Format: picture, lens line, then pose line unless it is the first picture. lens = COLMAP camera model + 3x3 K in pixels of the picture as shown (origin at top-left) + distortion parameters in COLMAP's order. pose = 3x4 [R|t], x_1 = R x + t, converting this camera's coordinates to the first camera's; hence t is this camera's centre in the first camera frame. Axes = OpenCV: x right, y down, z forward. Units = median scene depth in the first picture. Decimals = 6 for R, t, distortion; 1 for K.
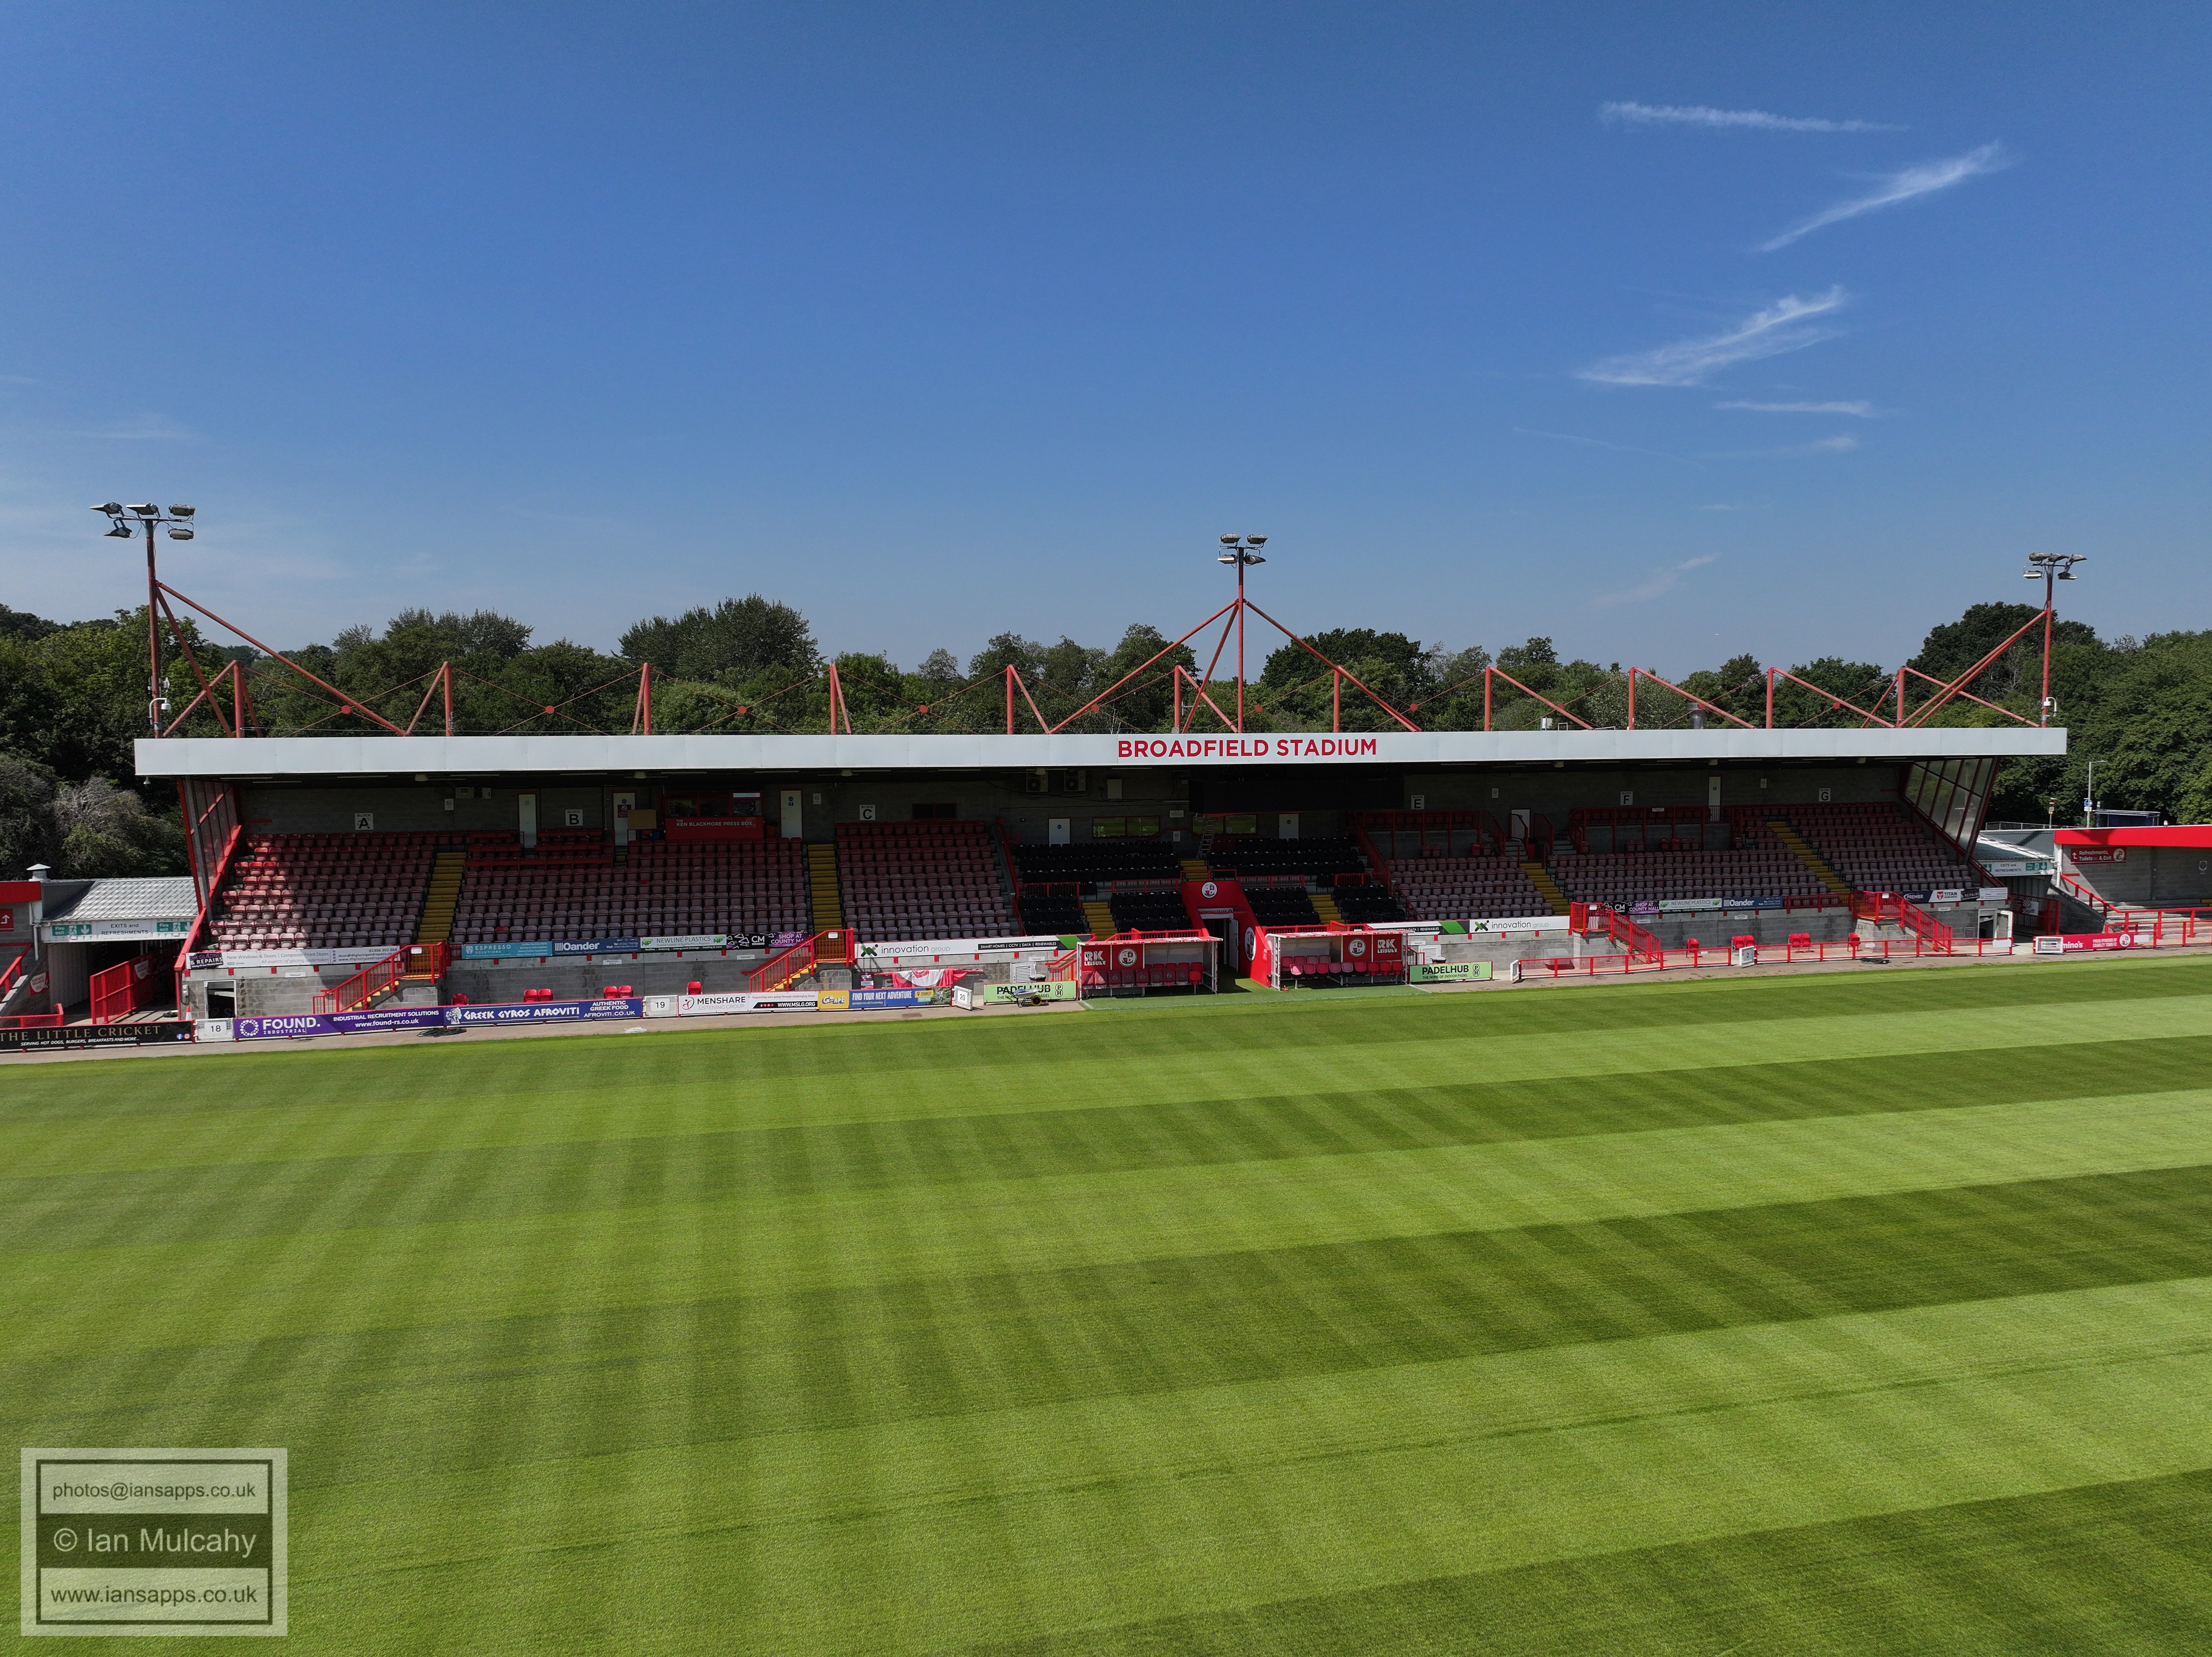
lens RADIAL K [[1548.7, 0, 1114.2], [0, 1548.7, 834.6], [0, 0, 1]] dist [0.007171, 0.007502]
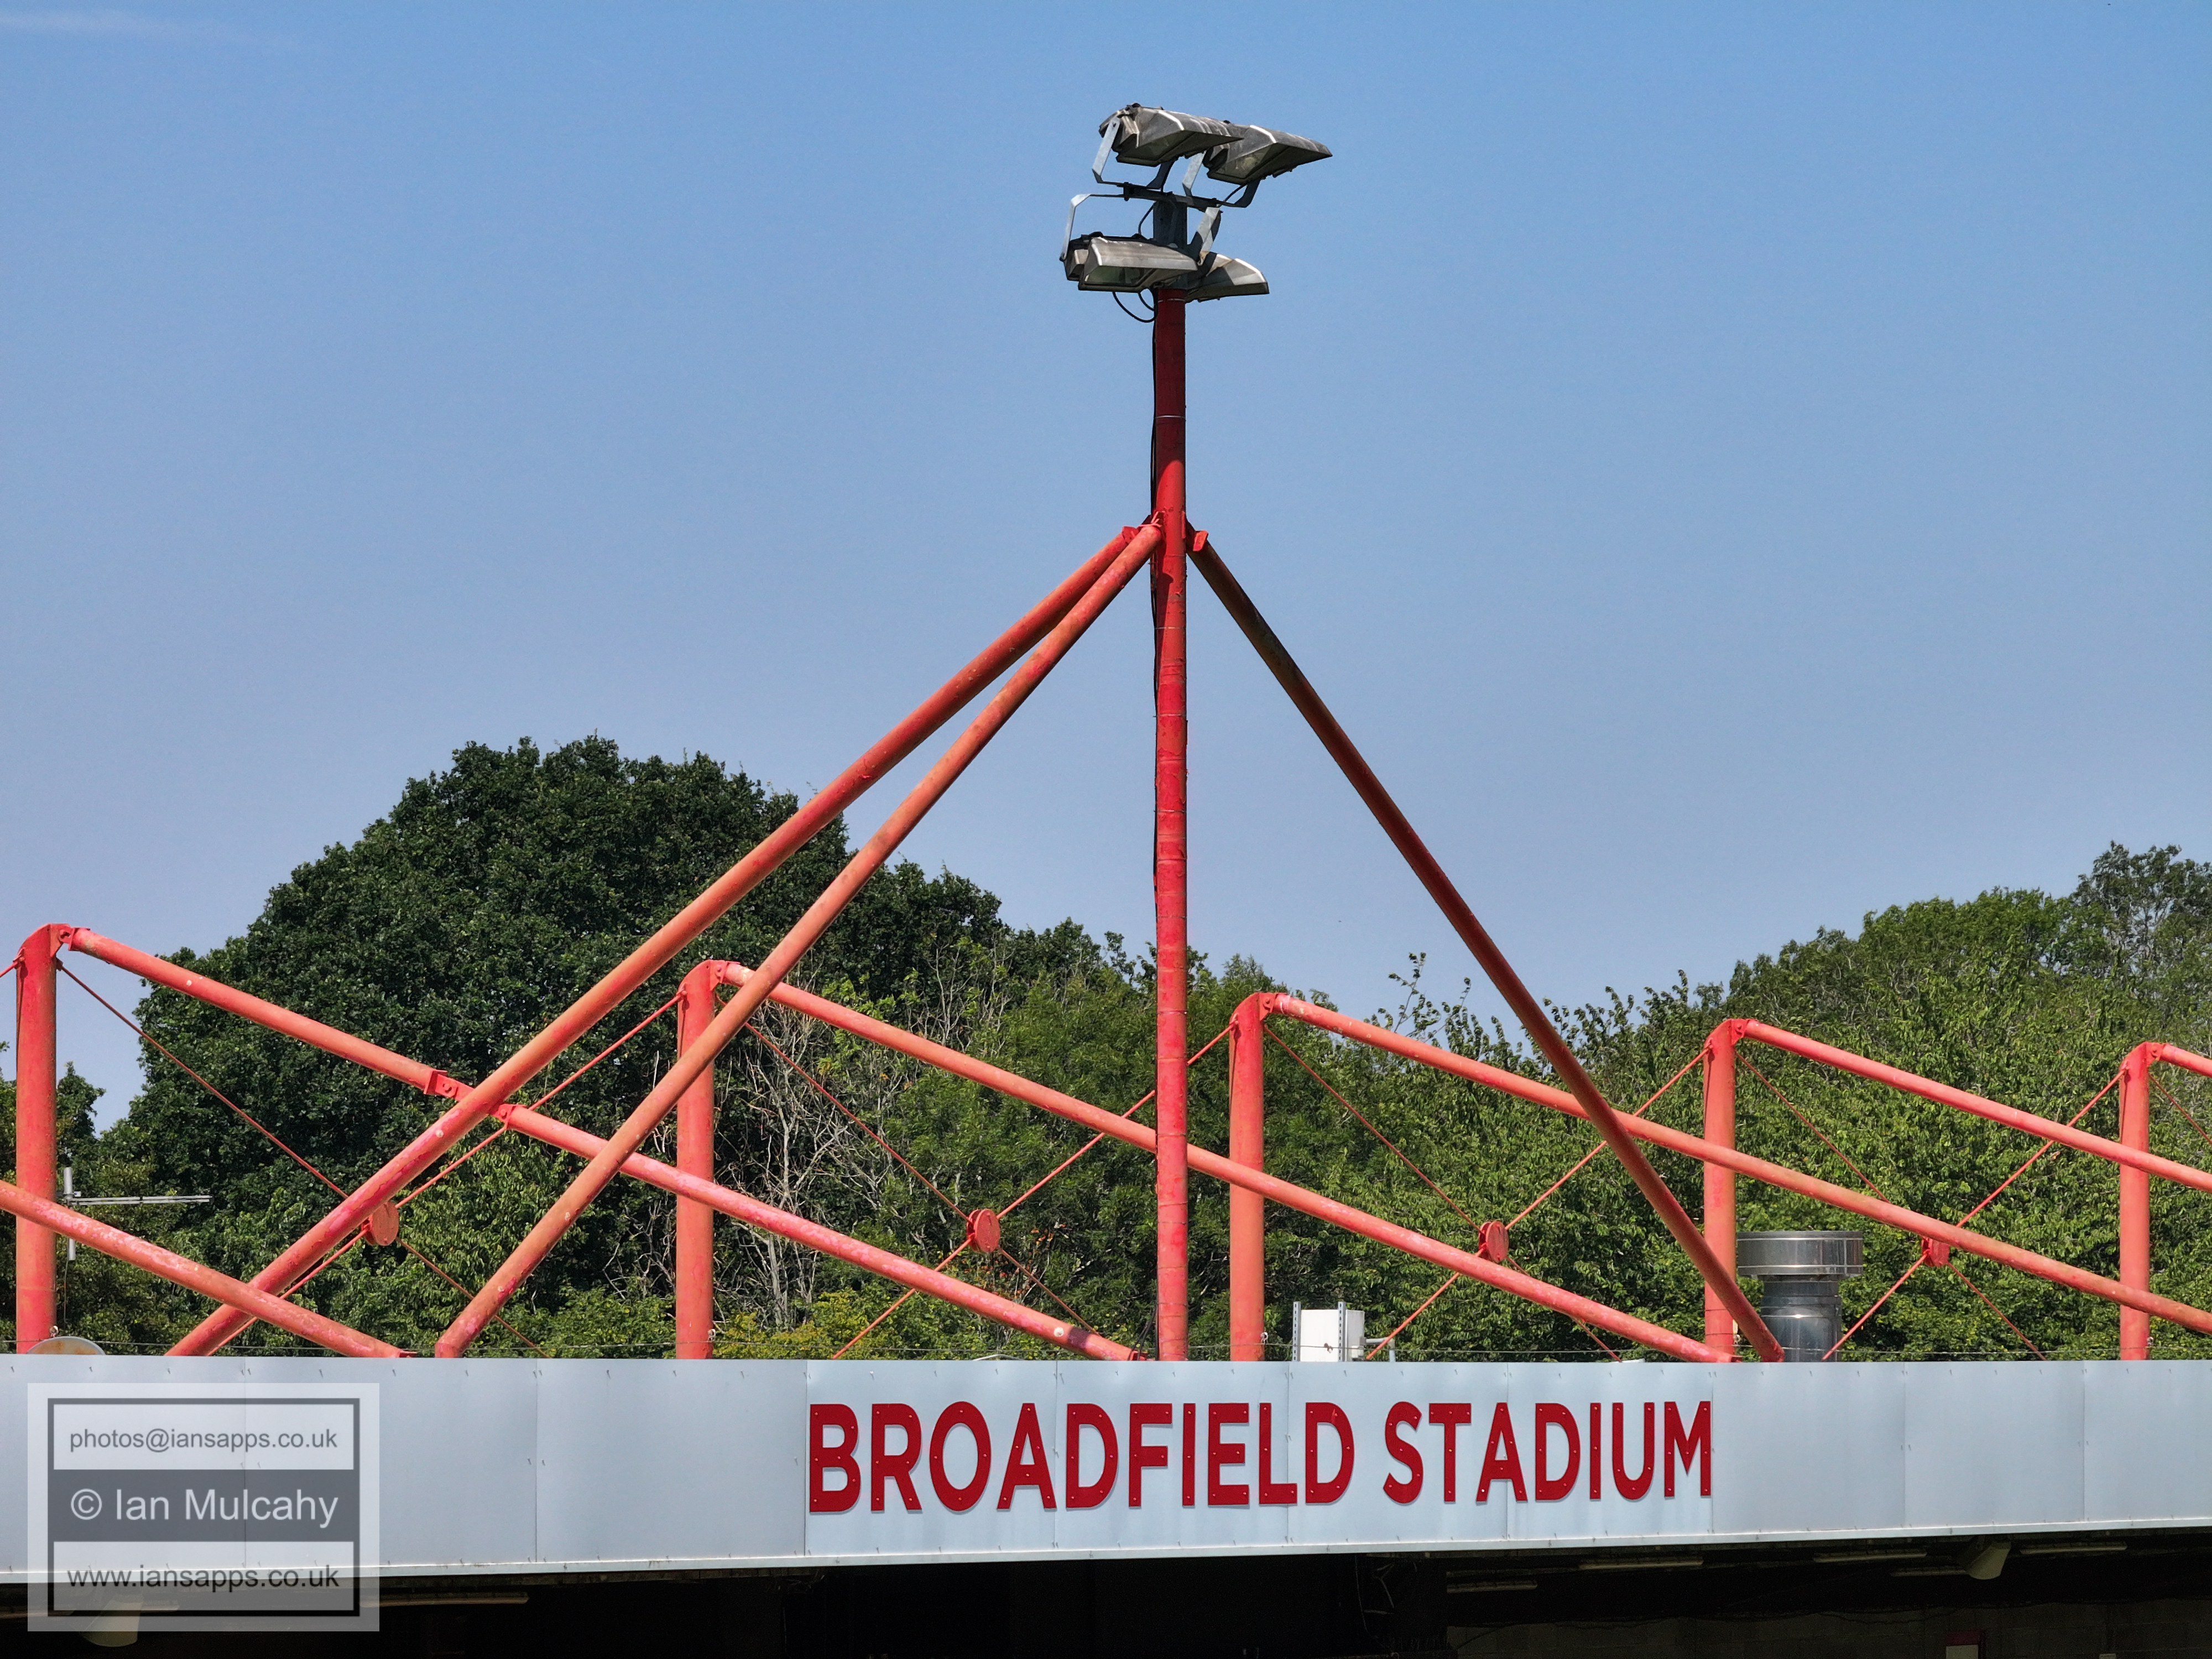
lens RADIAL K [[11405.1, 0, 1104.4], [0, 11405.1, 829.8], [0, 0, 1]] dist [-0.620632, 0.000000]
pose [[0.720617, 0.035939, 0.692401, -0.706219], [0.055204, 0.992511, -0.108969, 0.005662], [-0.691132, 0.116748, 0.713237, 0.177698]]
